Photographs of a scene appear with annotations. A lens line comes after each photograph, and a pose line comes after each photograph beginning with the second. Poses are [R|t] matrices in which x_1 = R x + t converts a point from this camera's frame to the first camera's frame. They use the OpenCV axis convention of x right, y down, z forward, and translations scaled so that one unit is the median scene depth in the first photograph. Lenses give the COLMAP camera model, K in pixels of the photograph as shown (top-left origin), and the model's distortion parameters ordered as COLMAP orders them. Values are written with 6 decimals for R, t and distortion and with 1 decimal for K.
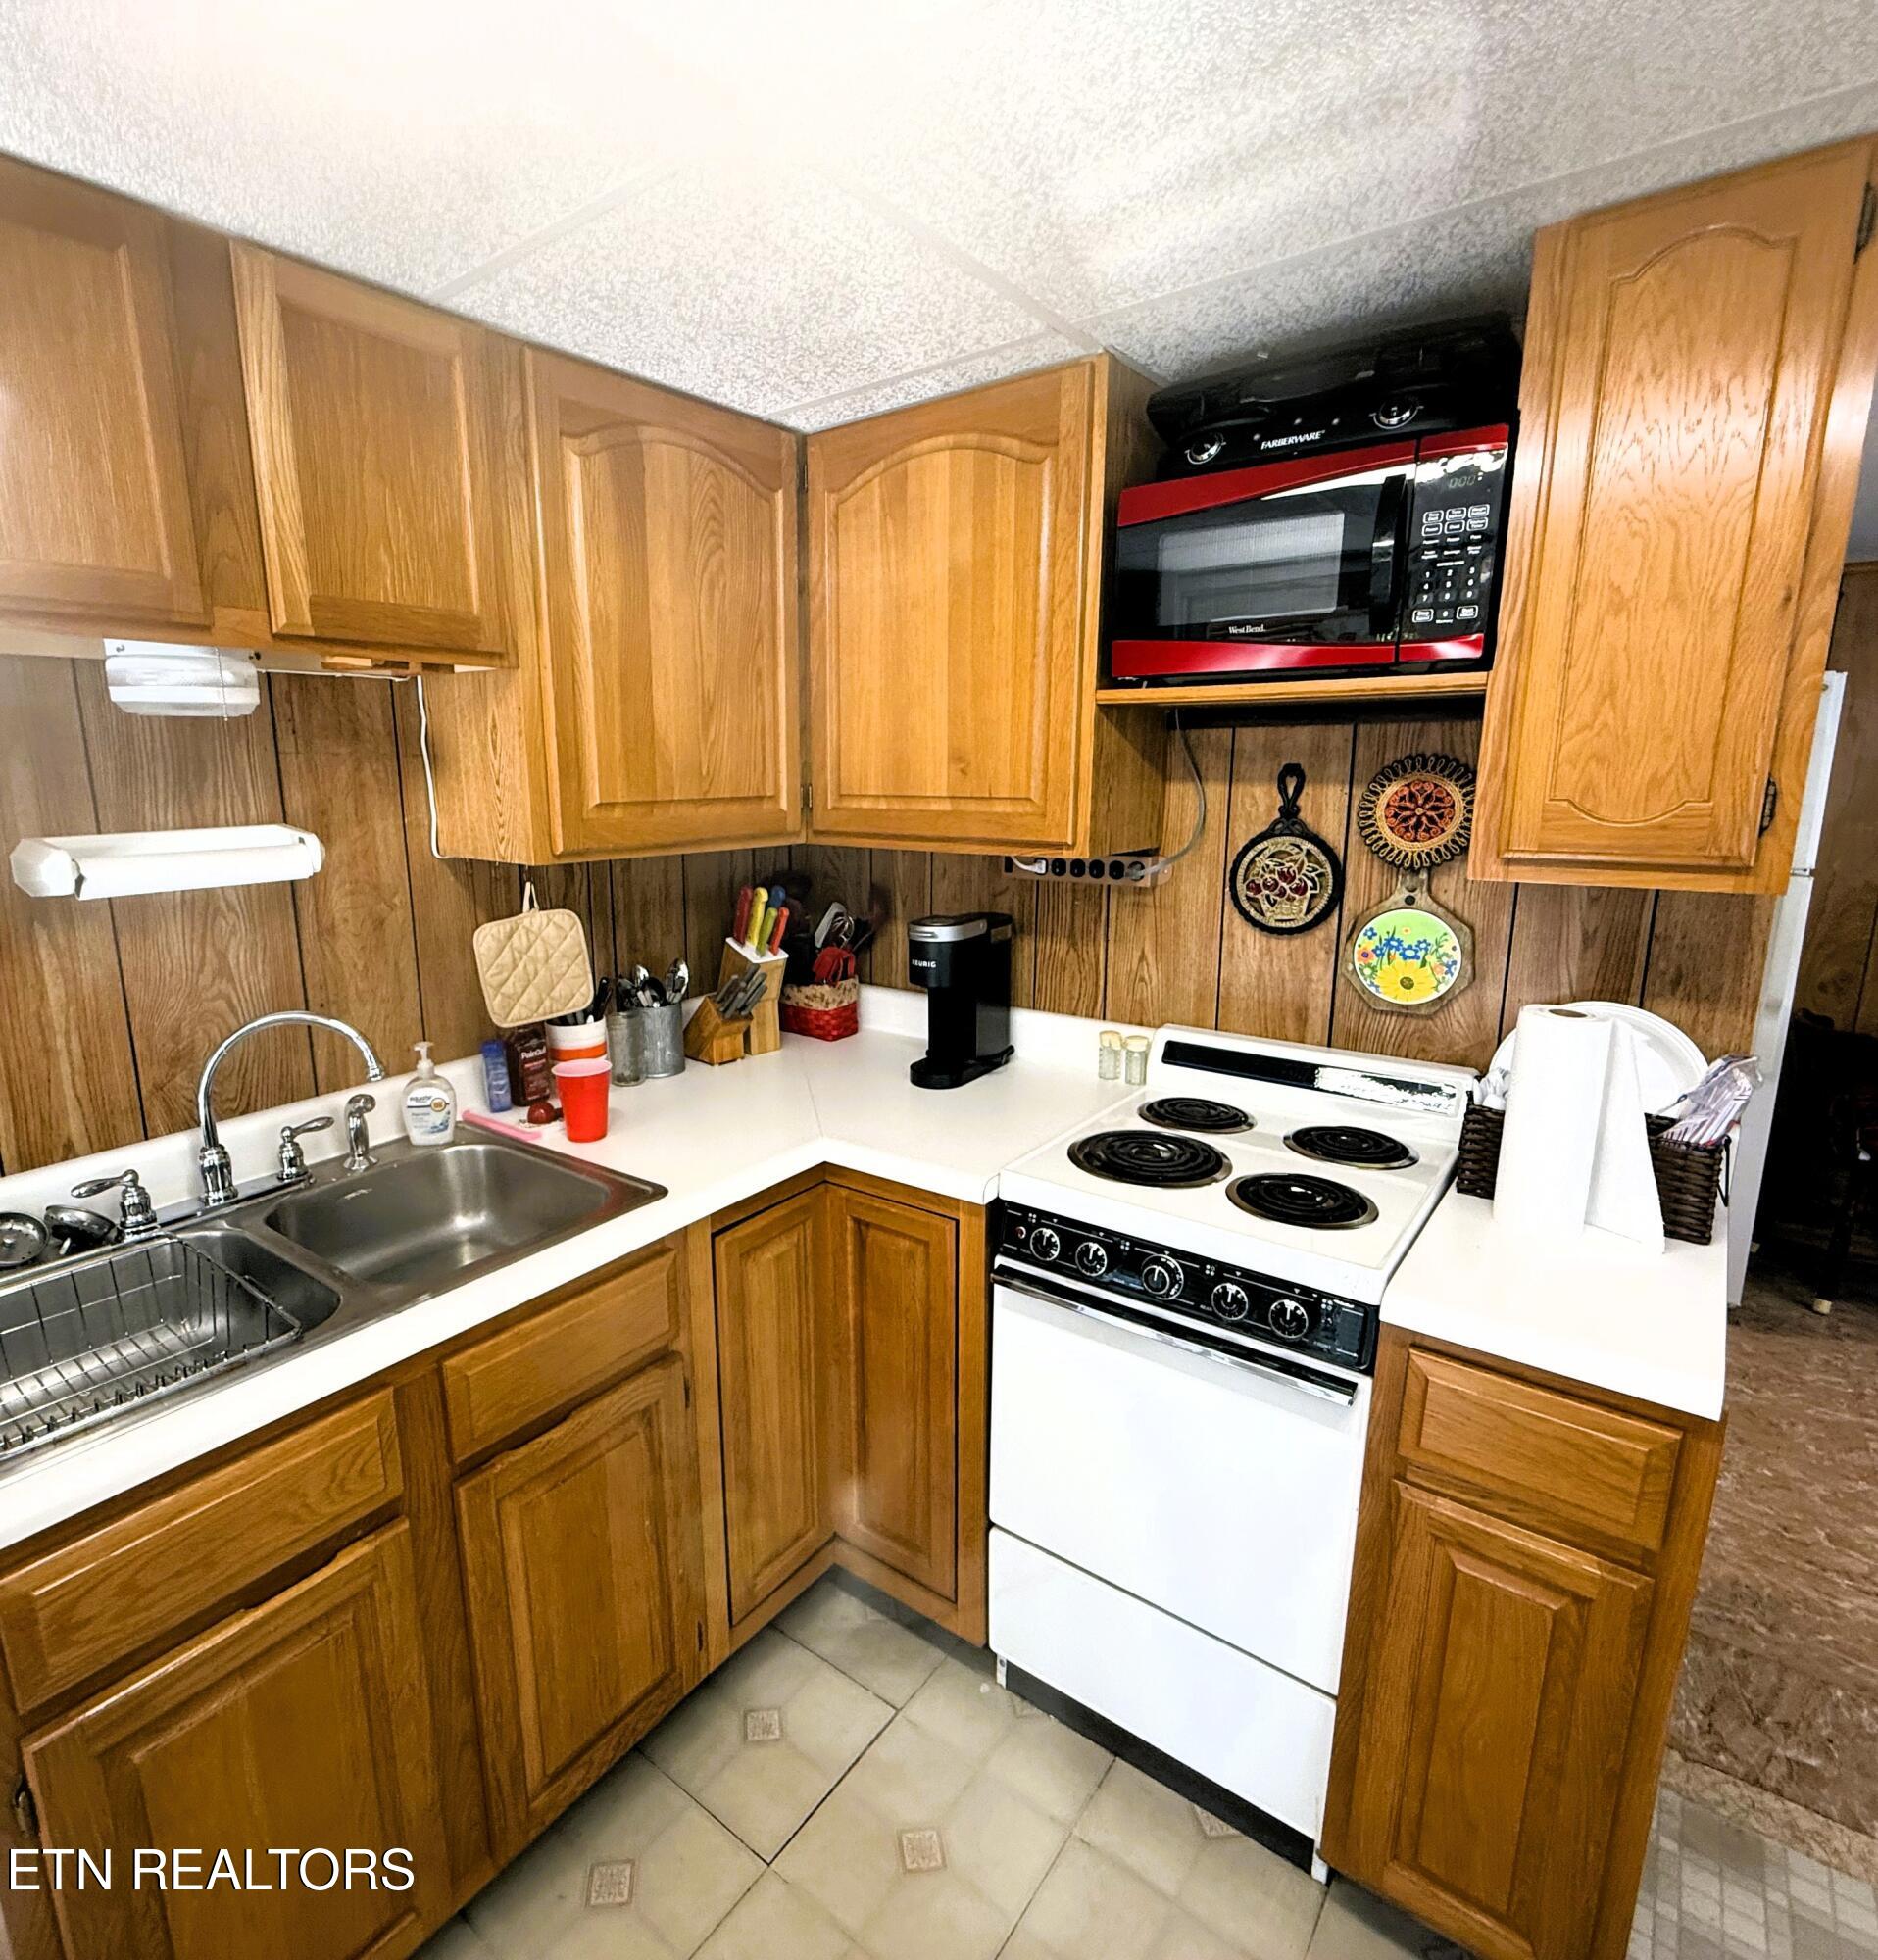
lens RADIAL K [[1090.6, 0, 939.0], [0, 1090.6, 980.0], [0, 0, 1]] dist [-0.001240, -0.000088]
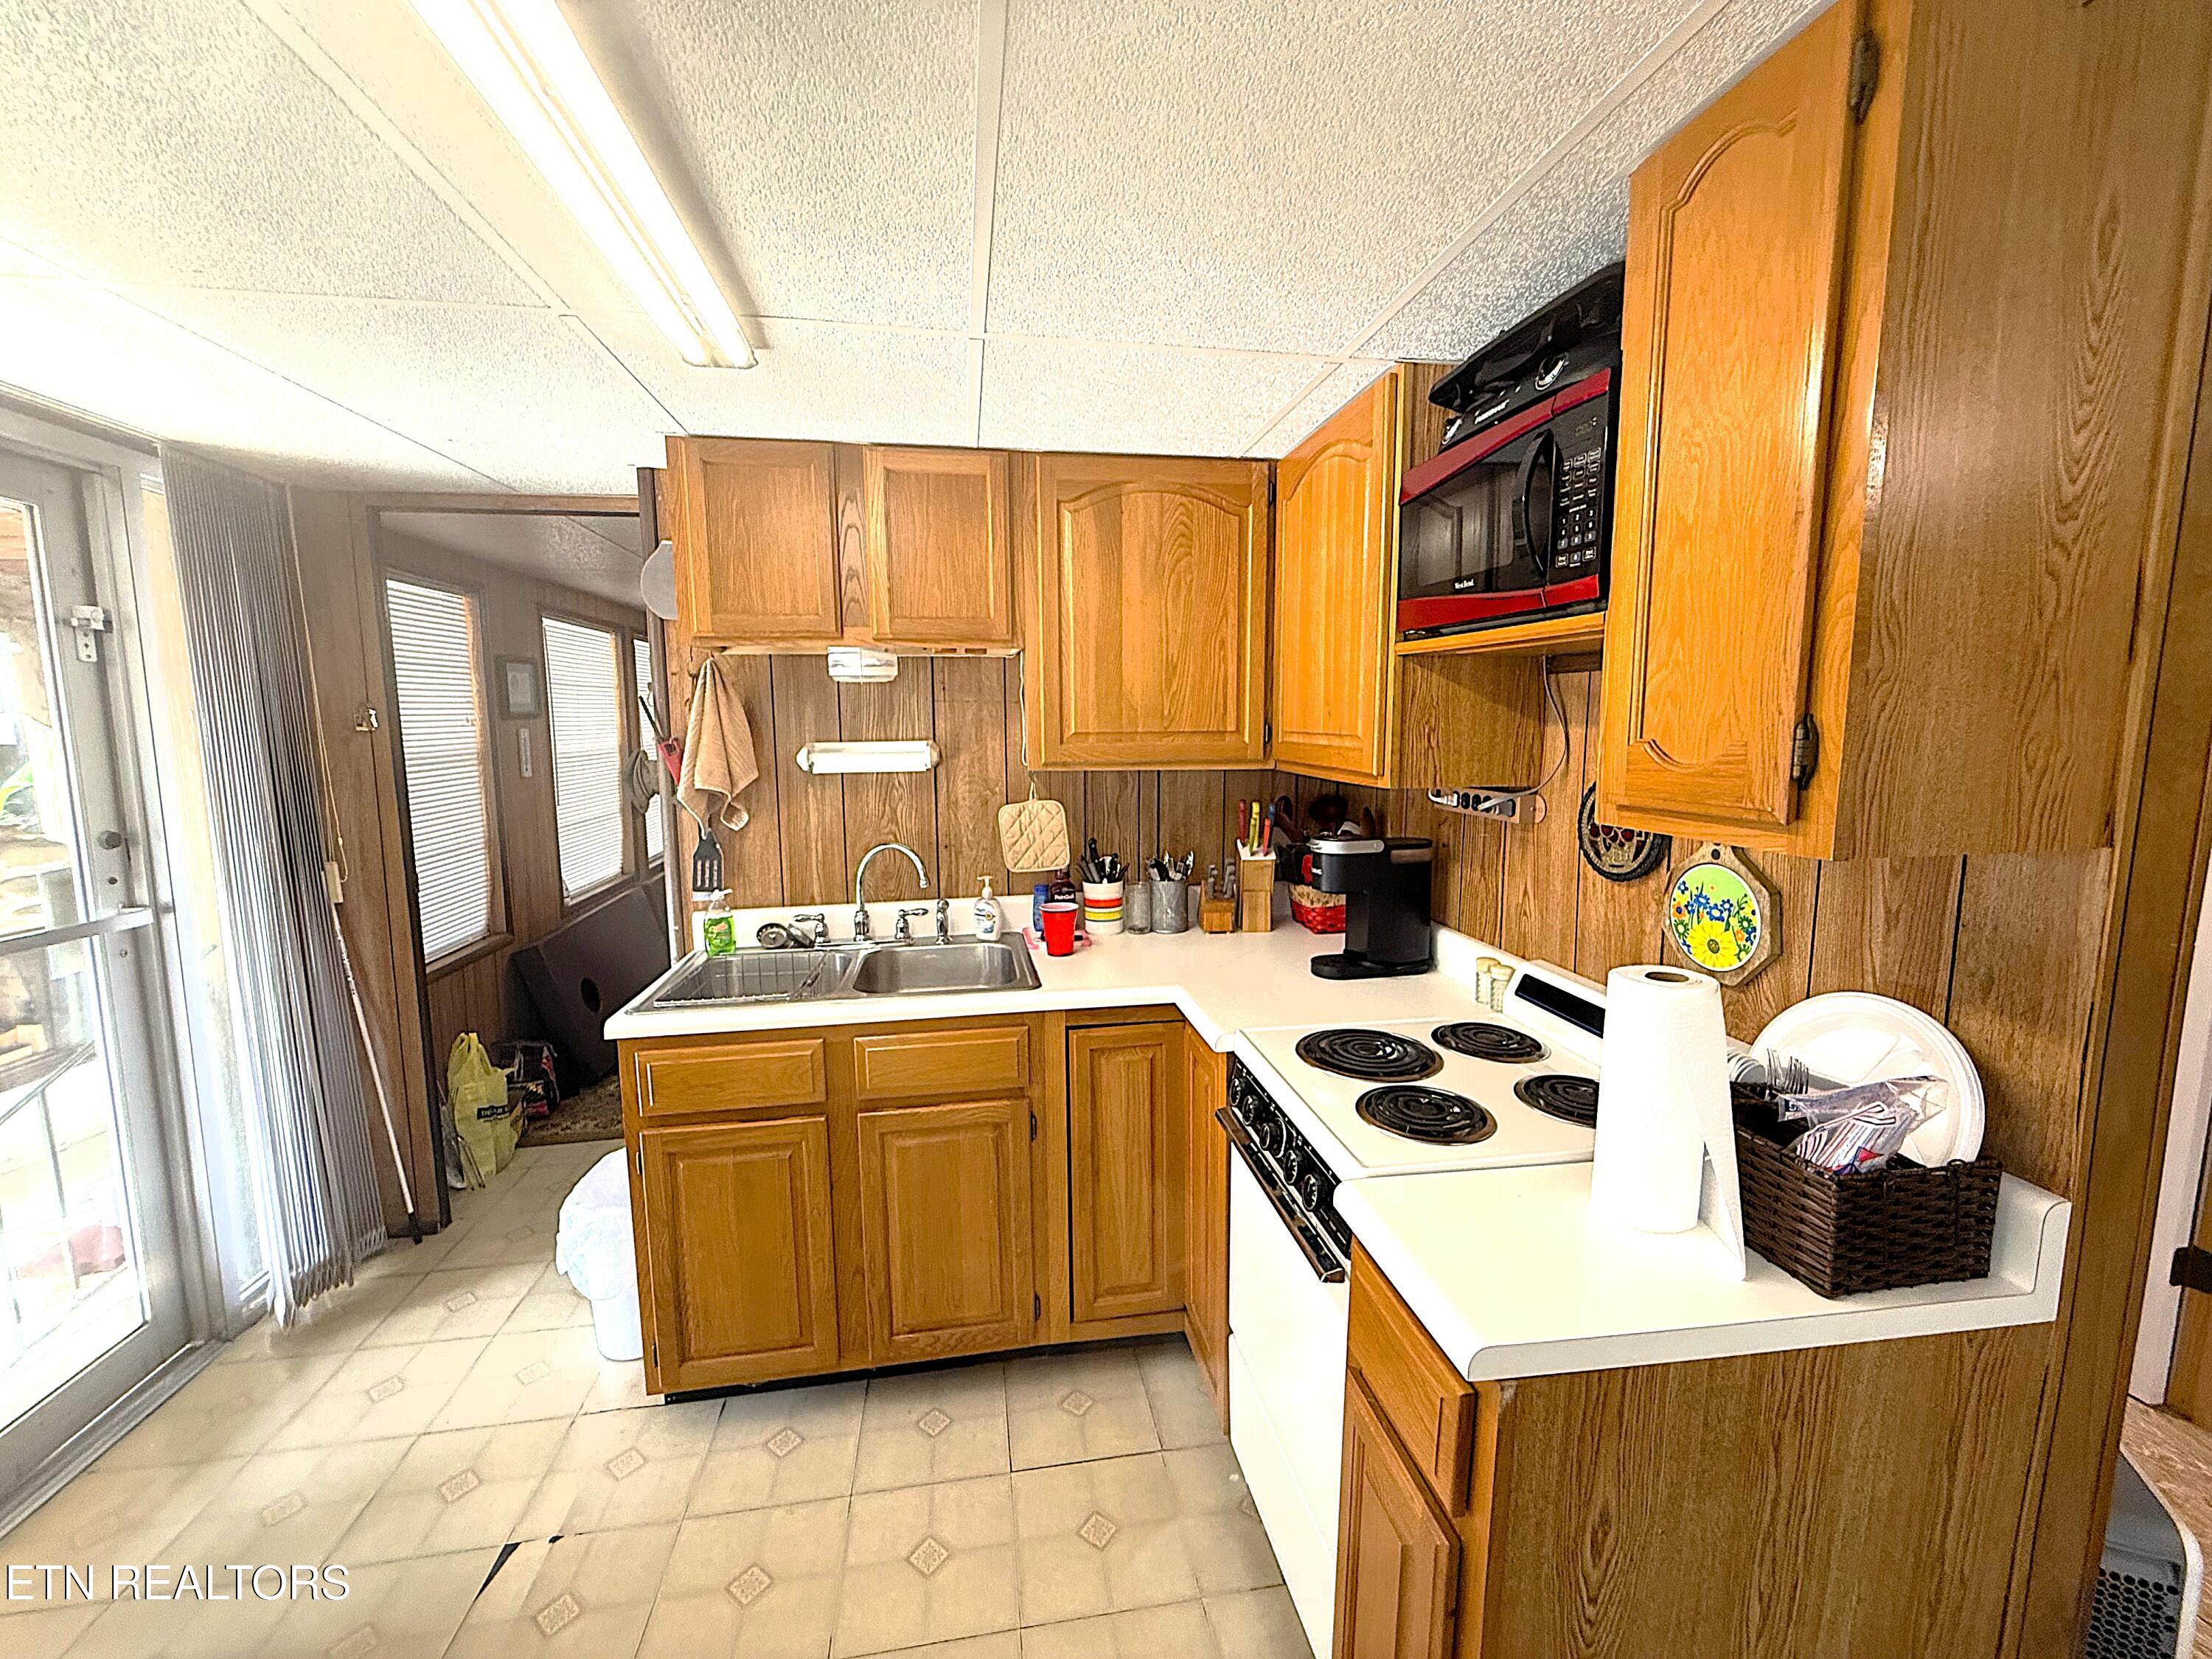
lens RADIAL K [[964.6, 0, 1106.0], [0, 964.6, 829.5], [0, 0, 1]] dist [-0.000864, 0.000023]
pose [[0.717722, 0.086859, -0.690892, 0.650735], [-0.138340, 0.990198, -0.019225, -0.008626], [0.682450, 0.109376, 0.722703, 0.074030]]
